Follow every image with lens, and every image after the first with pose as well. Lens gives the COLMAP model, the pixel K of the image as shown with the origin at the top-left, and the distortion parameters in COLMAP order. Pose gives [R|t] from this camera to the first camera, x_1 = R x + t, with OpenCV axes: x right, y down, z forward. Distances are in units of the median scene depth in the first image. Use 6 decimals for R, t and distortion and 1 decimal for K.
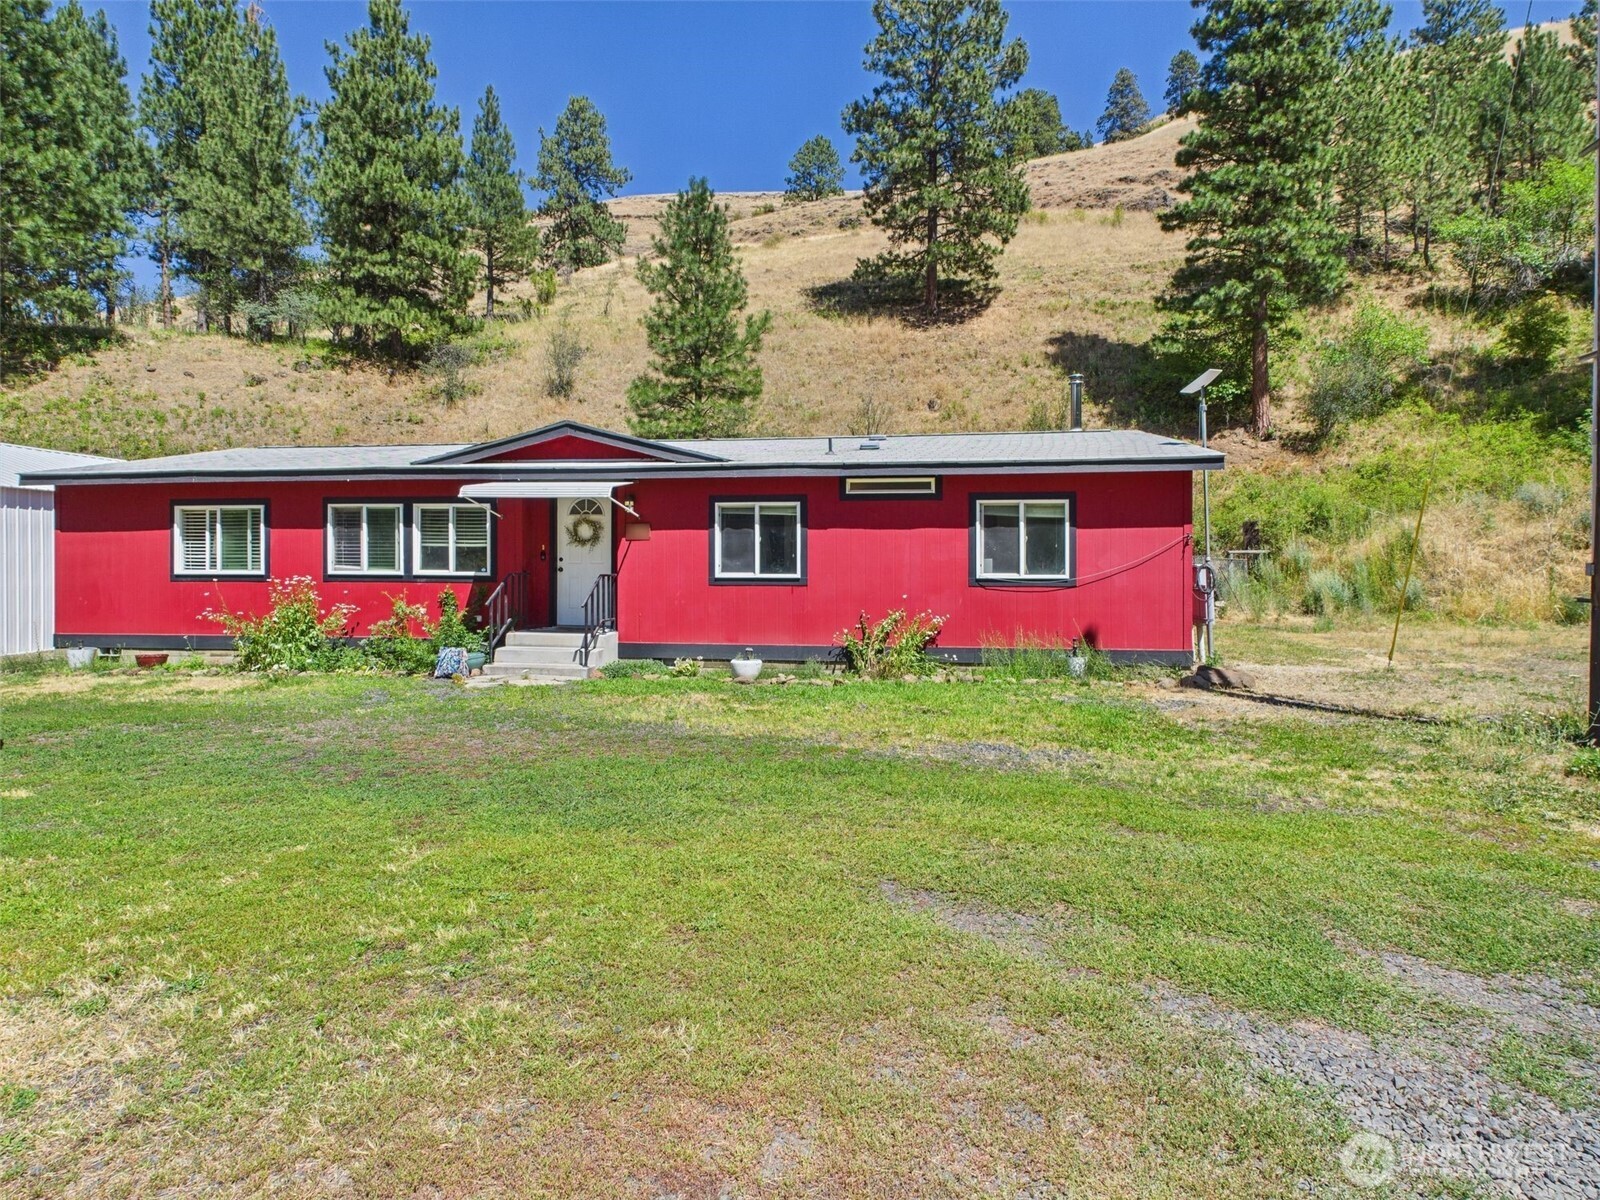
lens RADIAL K [[837.0, 0, 799.7], [0, 837.0, 451.3], [0, 0, 1]] dist [0.001369, -0.000005]
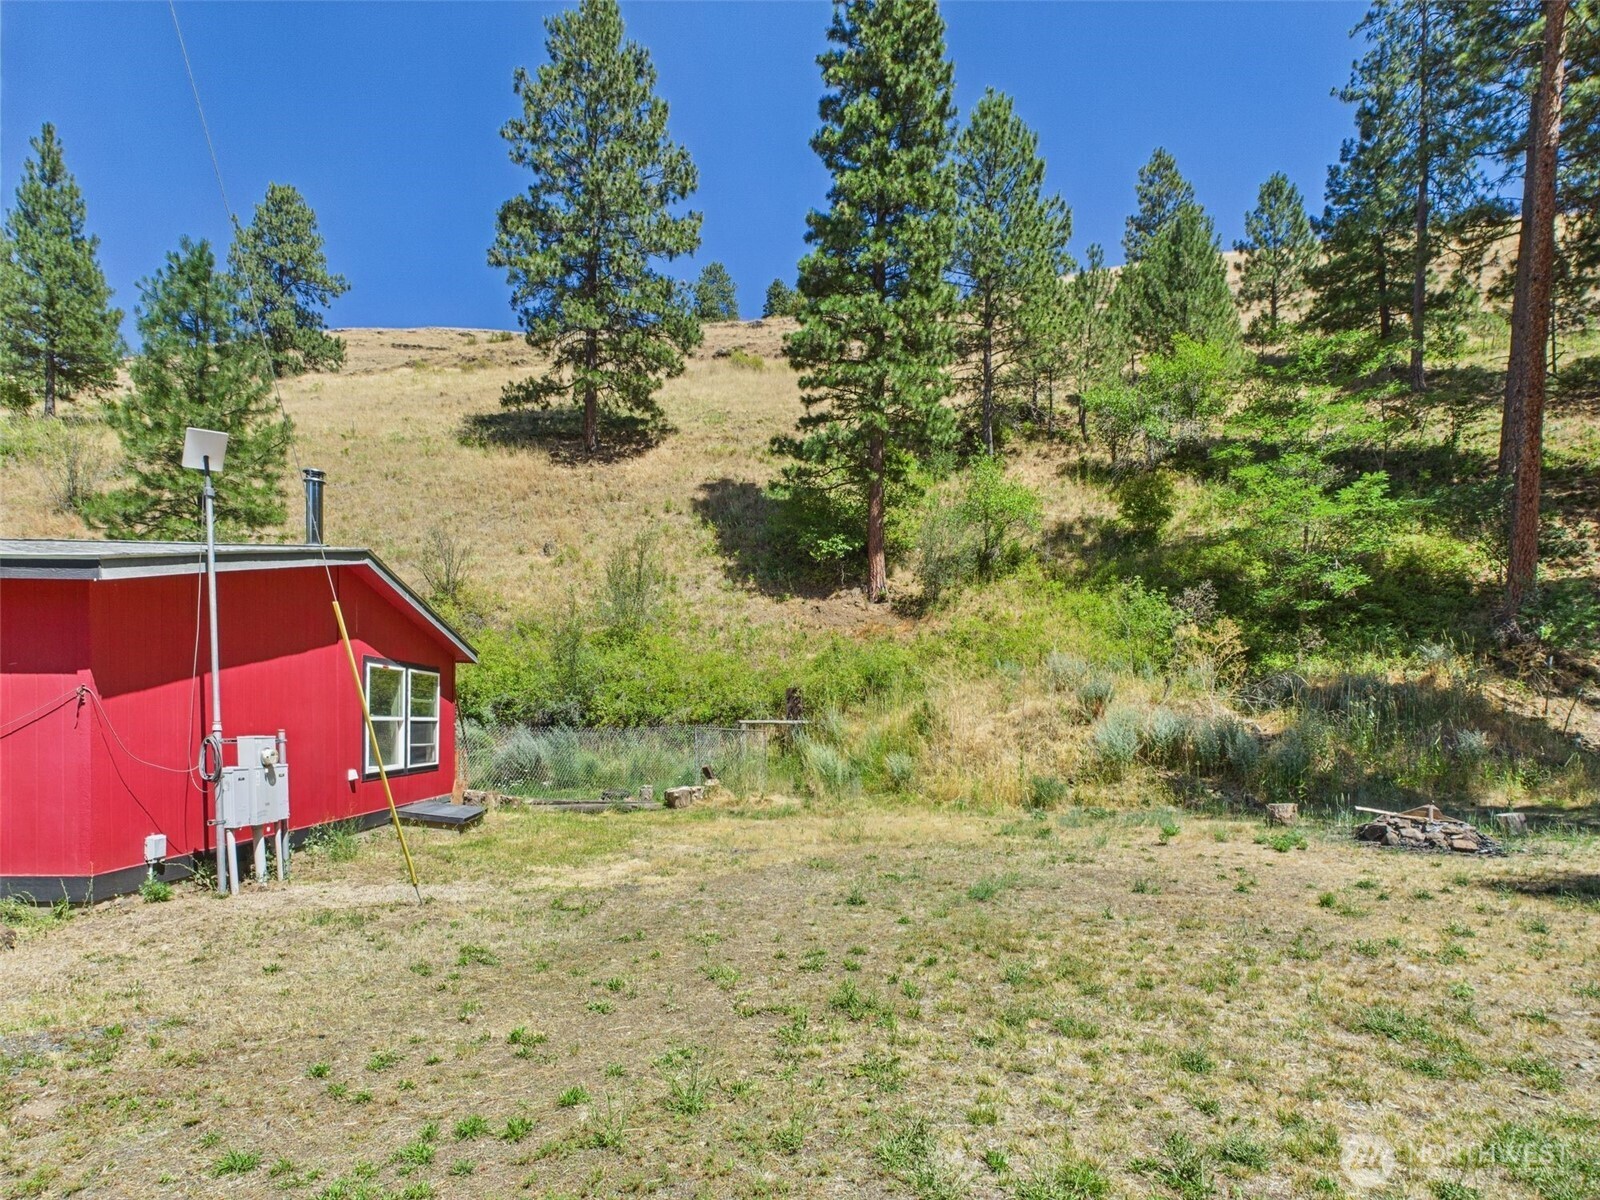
lens RADIAL K [[838.8, 0, 802.4], [0, 838.8, 627.2], [0, 0, 1]] dist [0.000259, 0.001791]
pose [[0.981735, 0.038300, 0.186358, 0.254350], [-0.040437, 0.999153, 0.007677, 0.008913], [-0.185906, -0.015073, 0.982452, 0.089204]]
